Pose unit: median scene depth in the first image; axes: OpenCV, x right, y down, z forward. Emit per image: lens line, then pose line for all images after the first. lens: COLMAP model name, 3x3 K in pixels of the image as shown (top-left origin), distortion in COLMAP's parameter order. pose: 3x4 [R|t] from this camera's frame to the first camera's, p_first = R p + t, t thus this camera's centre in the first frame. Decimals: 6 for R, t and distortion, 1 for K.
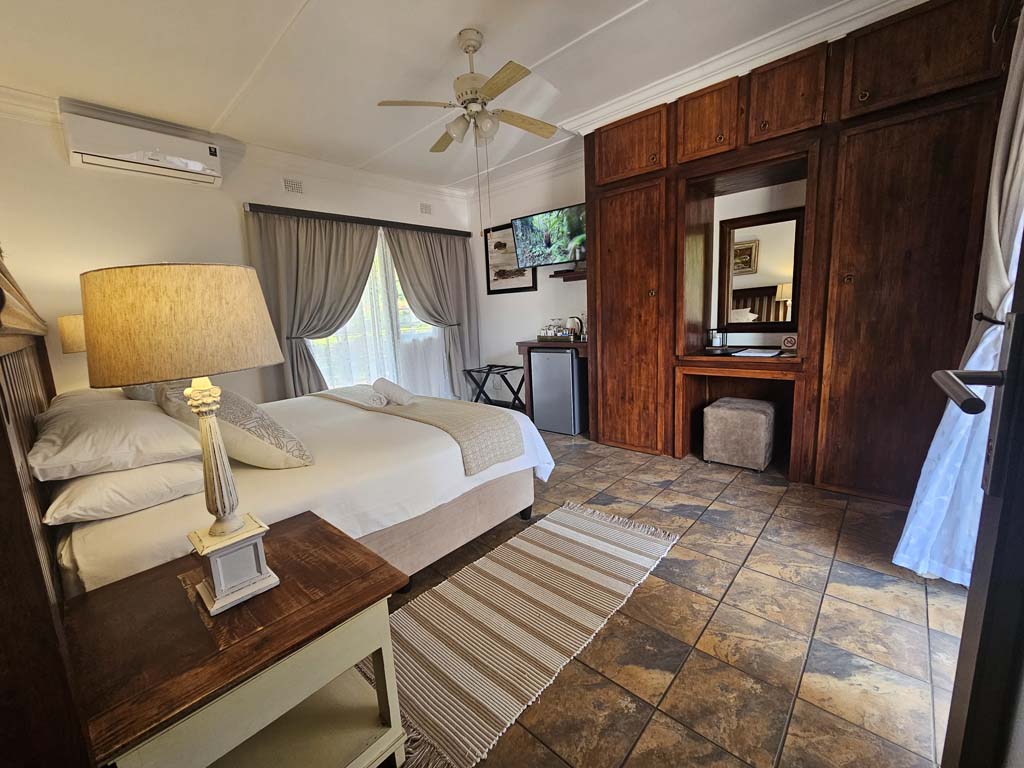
lens RADIAL K [[418.5, 0, 509.5], [0, 418.5, 382.8], [0, 0, 1]] dist [-0.007175, 0.002031]
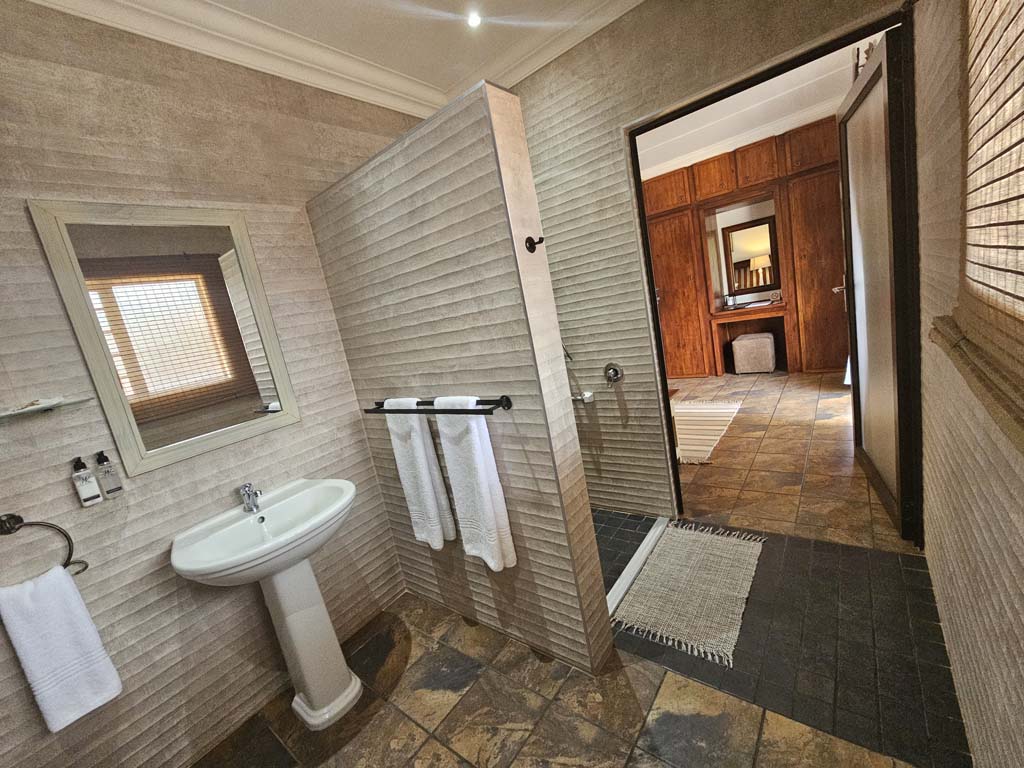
lens RADIAL K [[418.5, 0, 510.2], [0, 418.5, 380.0], [0, 0, 1]] dist [-0.007175, 0.002031]
pose [[0.987042, -0.149931, 0.057180, -0.529699], [0.150310, 0.988636, -0.002357, 0.081380], [-0.056177, 0.010921, 0.998361, -0.615323]]
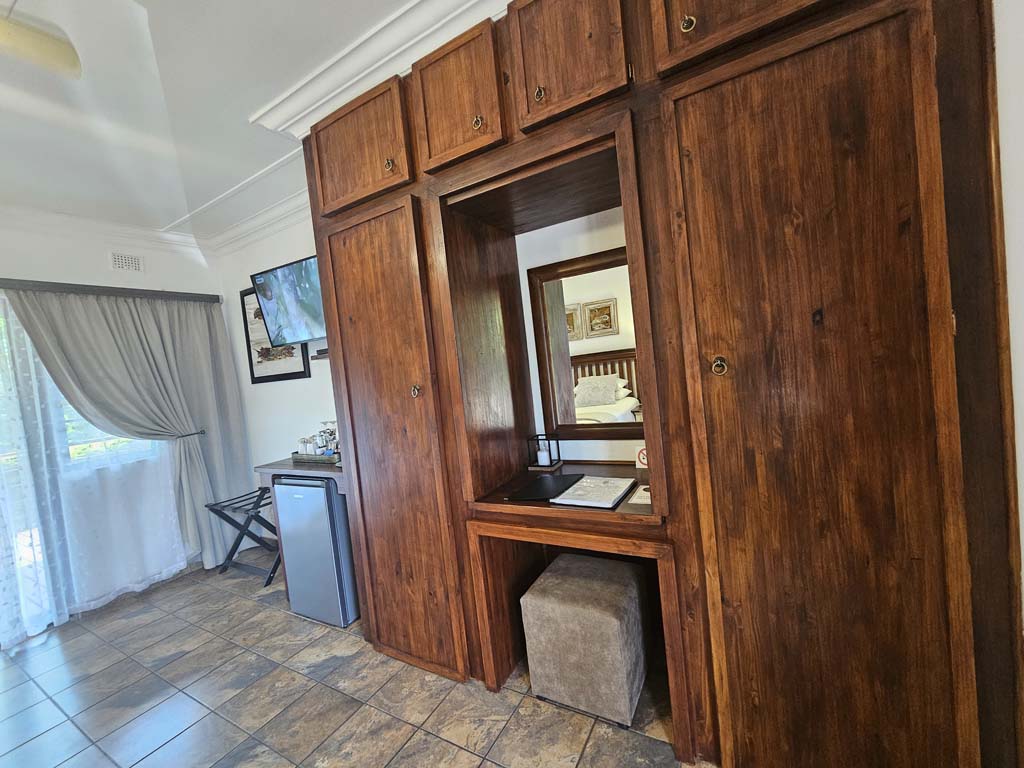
lens RADIAL K [[418.5, 0, 511.9], [0, 418.5, 379.9], [0, 0, 1]] dist [-0.007175, 0.002031]
pose [[0.973270, -0.064353, 0.220463, 0.355807], [0.095745, 0.986237, -0.134798, -0.145671], [-0.208754, 0.152303, 0.966036, 0.440163]]
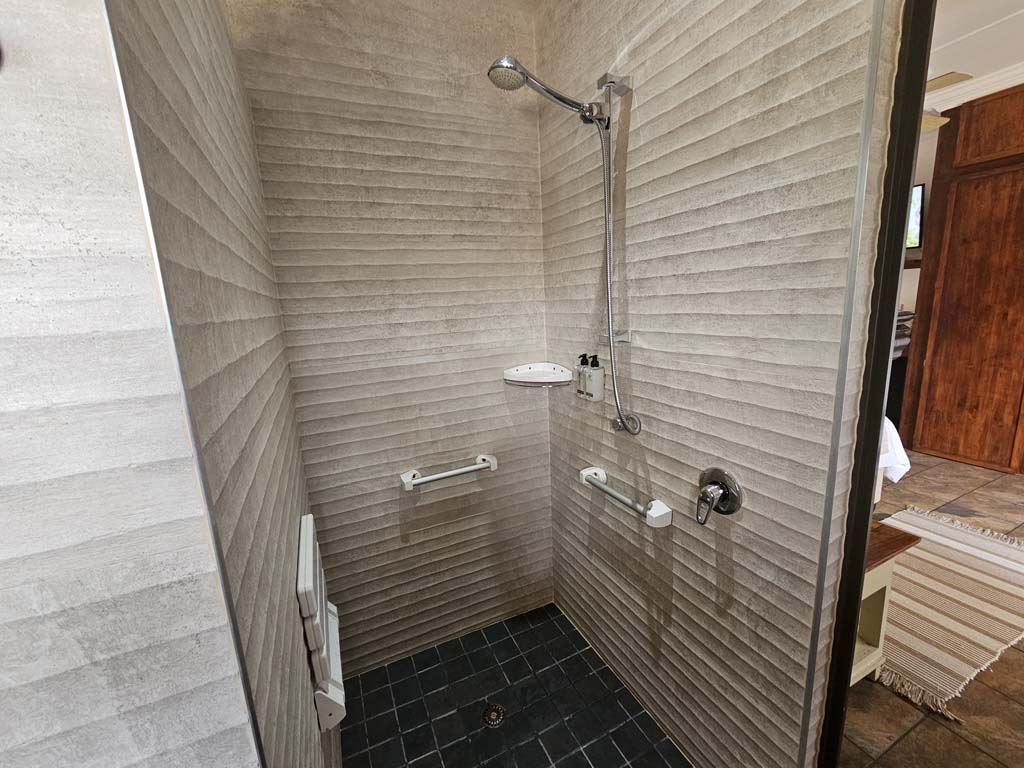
lens RADIAL K [[418.5, 0, 515.0], [0, 418.5, 384.4], [0, 0, 1]] dist [-0.007175, 0.002031]
pose [[0.924875, 0.077060, -0.372382, -0.325772], [-0.060285, 0.996581, 0.056503, -0.000240], [0.375463, -0.029809, 0.926358, -0.216926]]
